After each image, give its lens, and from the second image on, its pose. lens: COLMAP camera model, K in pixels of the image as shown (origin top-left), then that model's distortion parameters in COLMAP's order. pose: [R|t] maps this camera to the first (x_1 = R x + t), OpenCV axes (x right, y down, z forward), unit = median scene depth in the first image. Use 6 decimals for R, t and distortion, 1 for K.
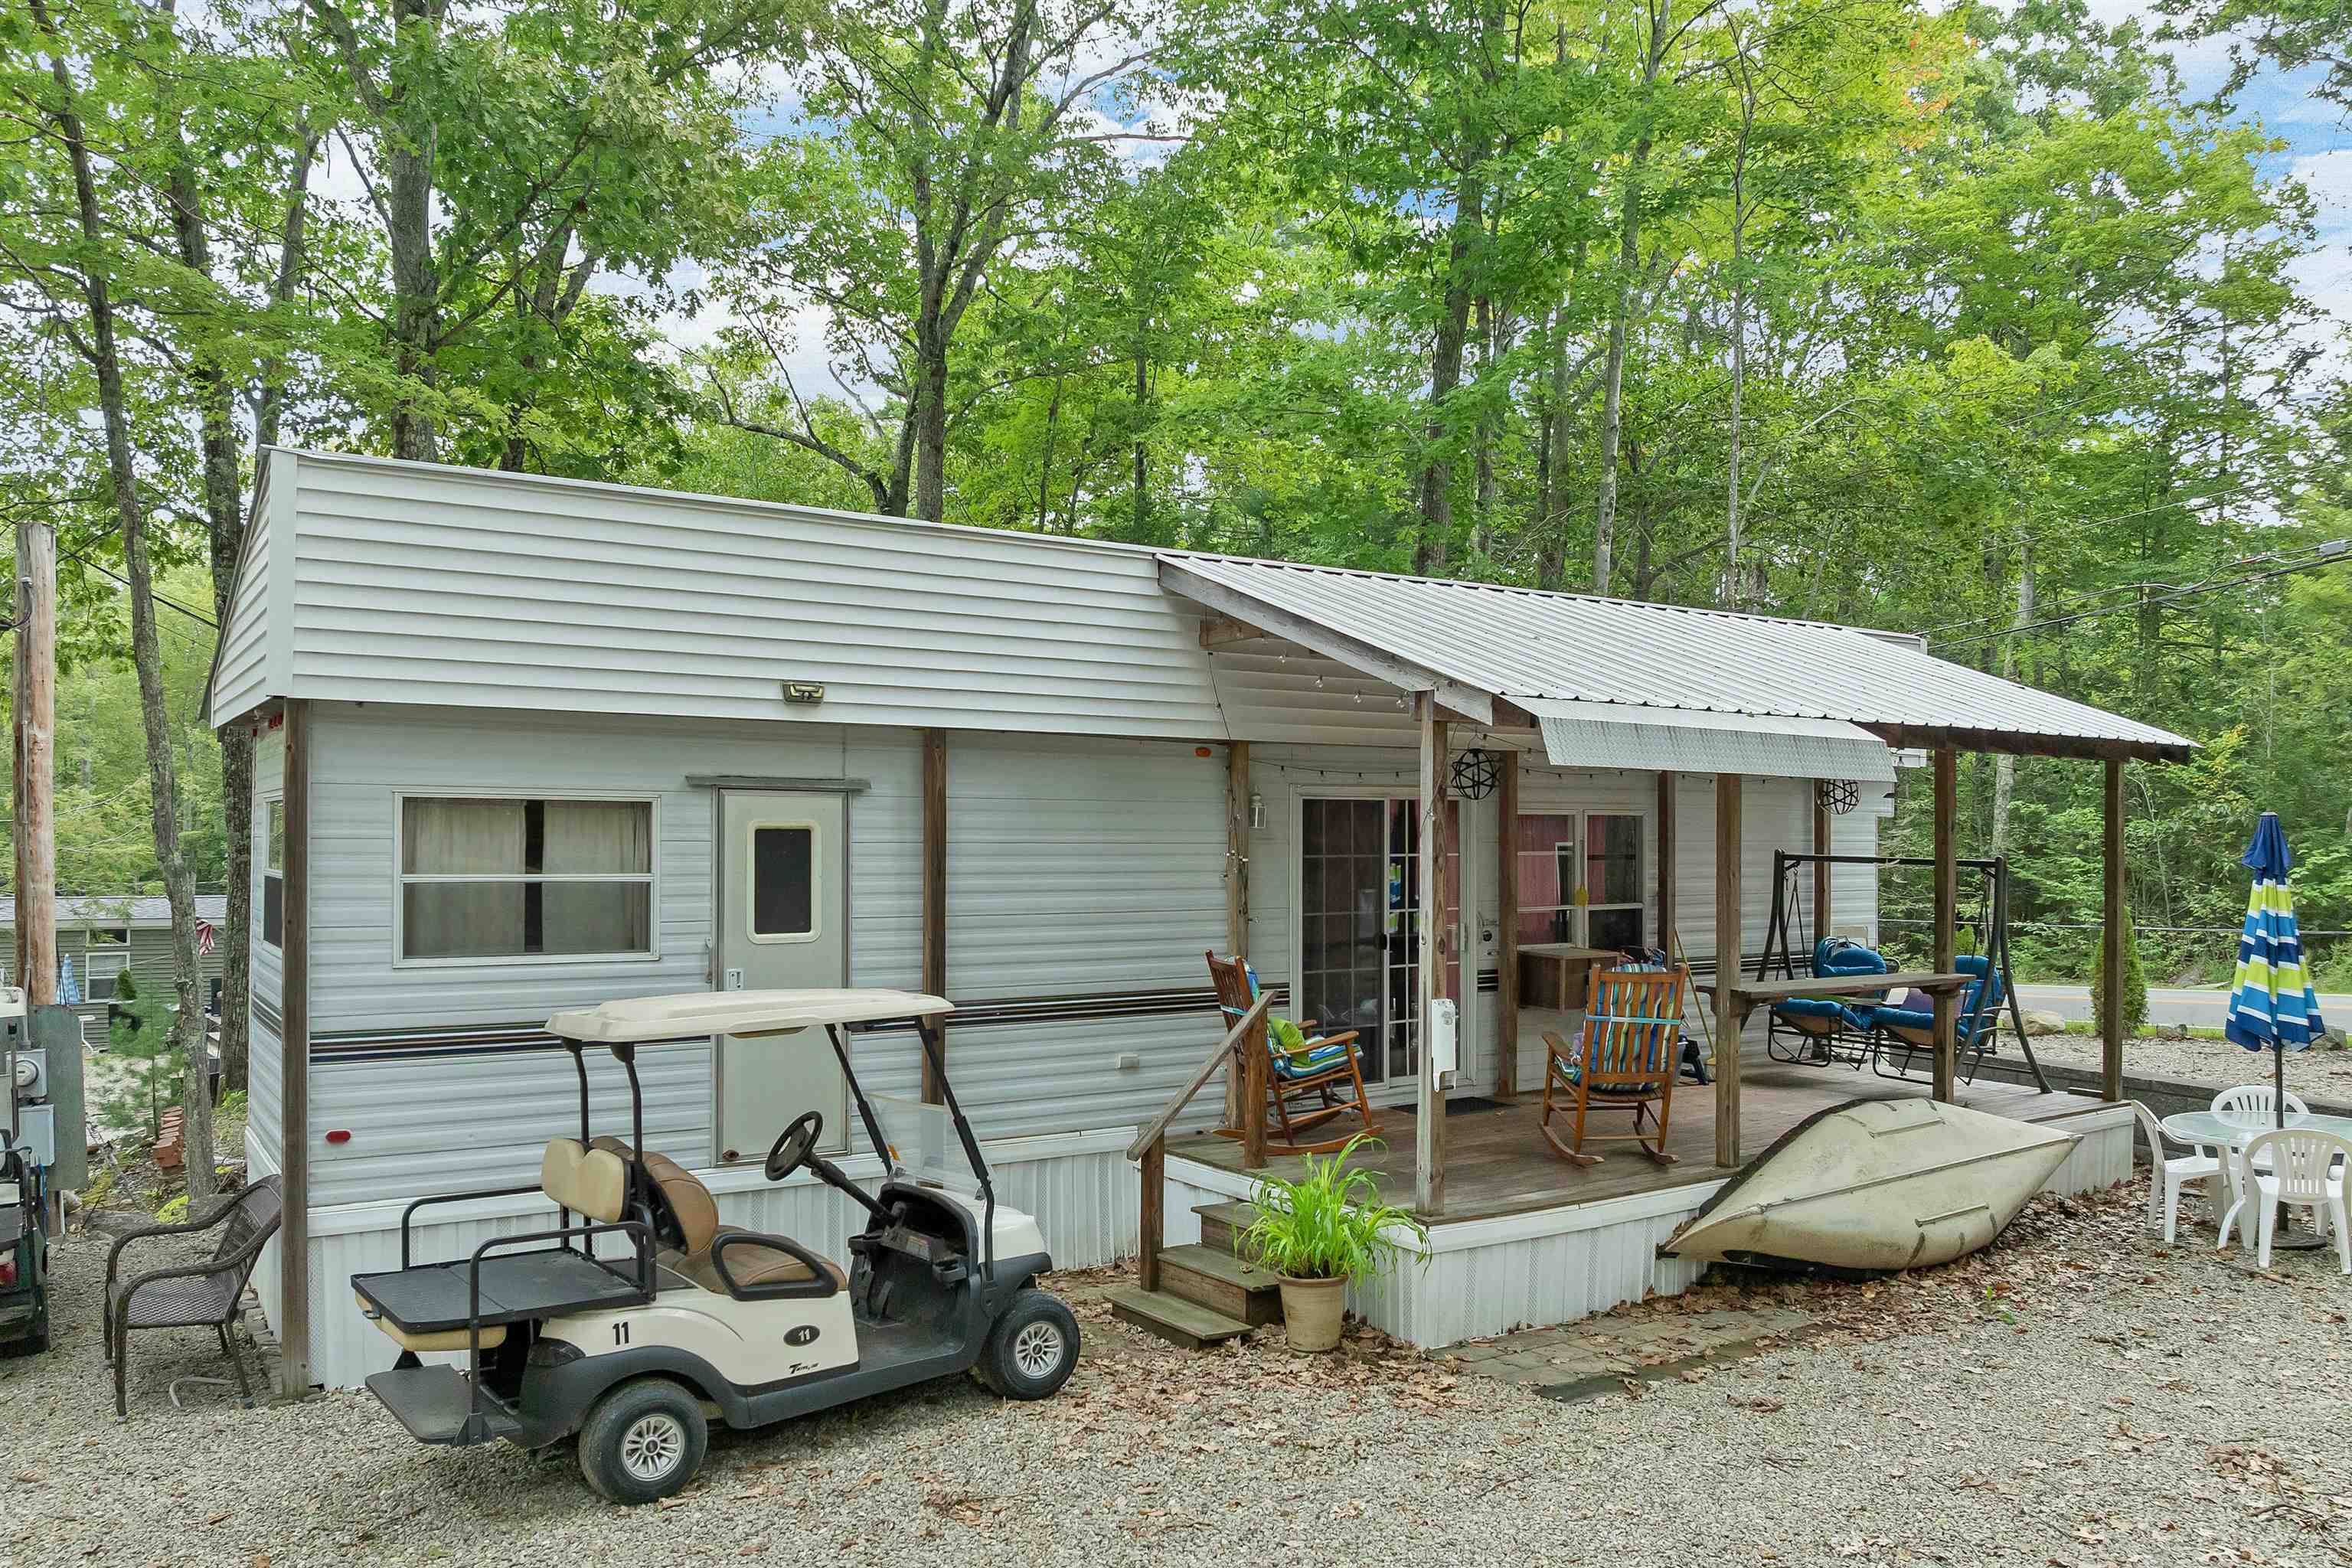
lens RADIAL K [[1698.1, 0, 1174.6], [0, 1698.1, 809.2], [0, 0, 1]] dist [-0.036702, -0.000014]
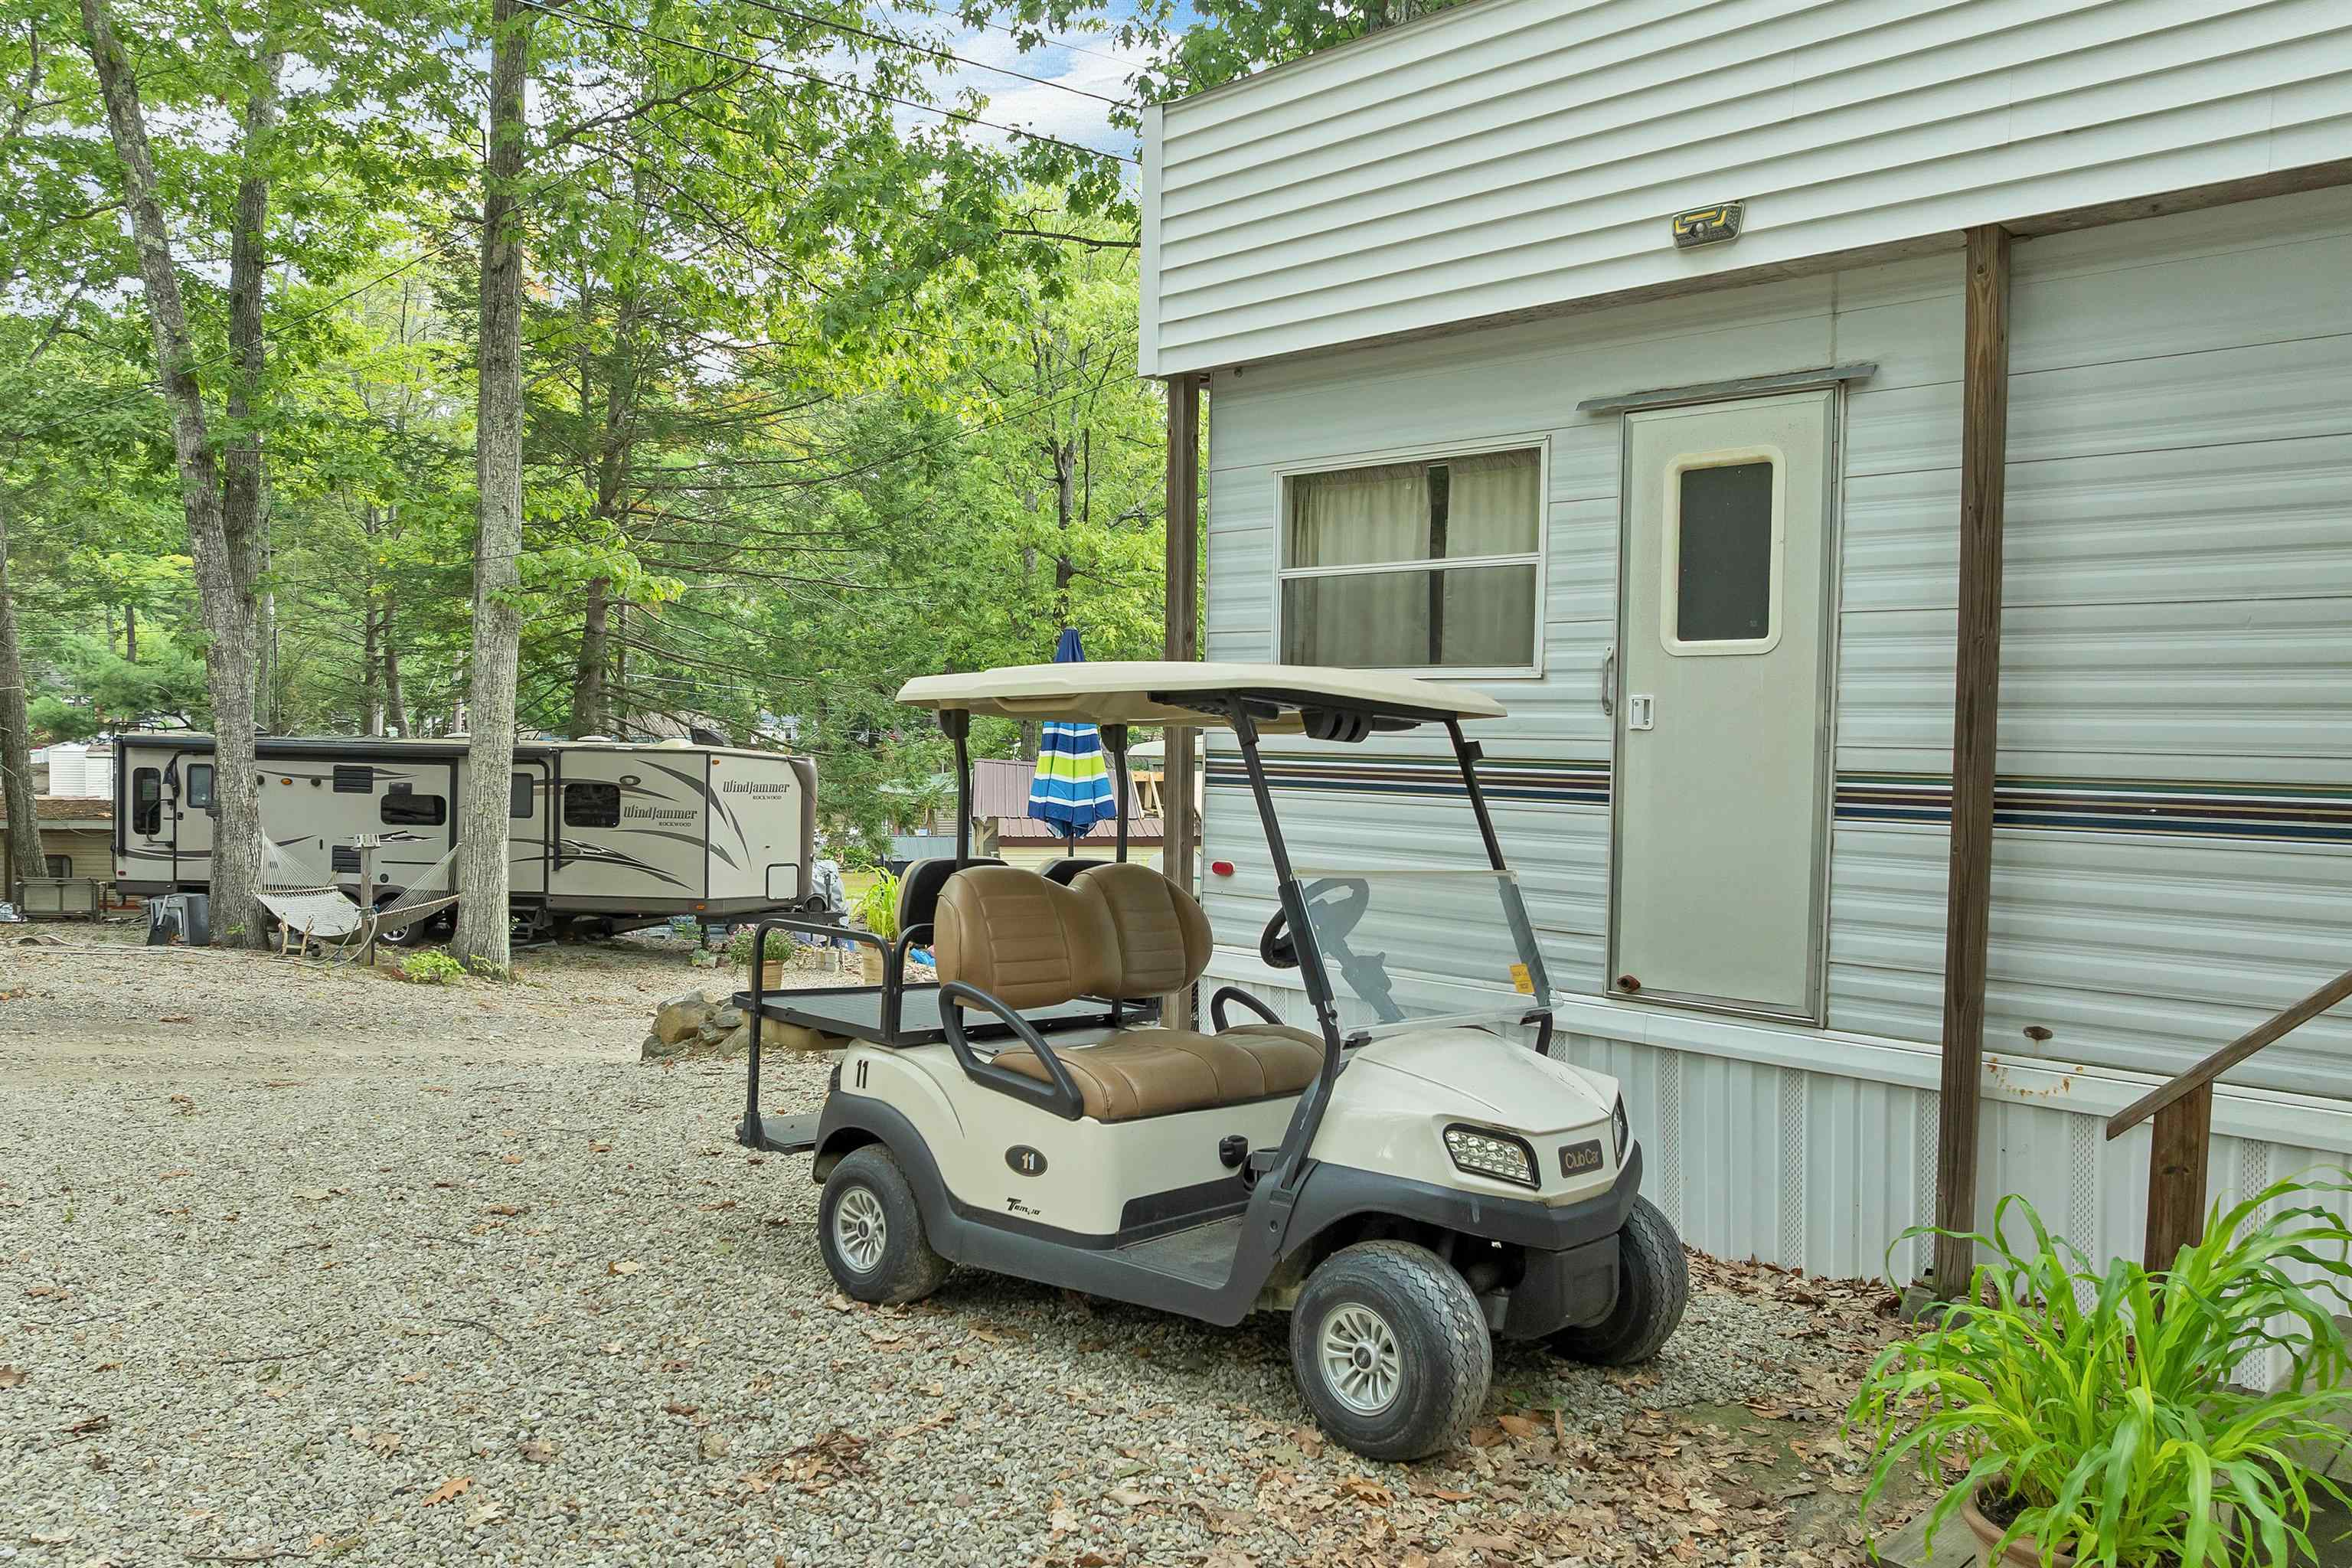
lens RADIAL K [[1698.1, 0, 1174.6], [0, 1698.1, 809.2], [0, 0, 1]] dist [-0.036702, -0.000014]
pose [[0.208596, 0.042996, -0.977056, 0.289190], [-0.000229, 0.999035, 0.043915, 0.096416], [0.978002, -0.008937, 0.208405, 0.612306]]
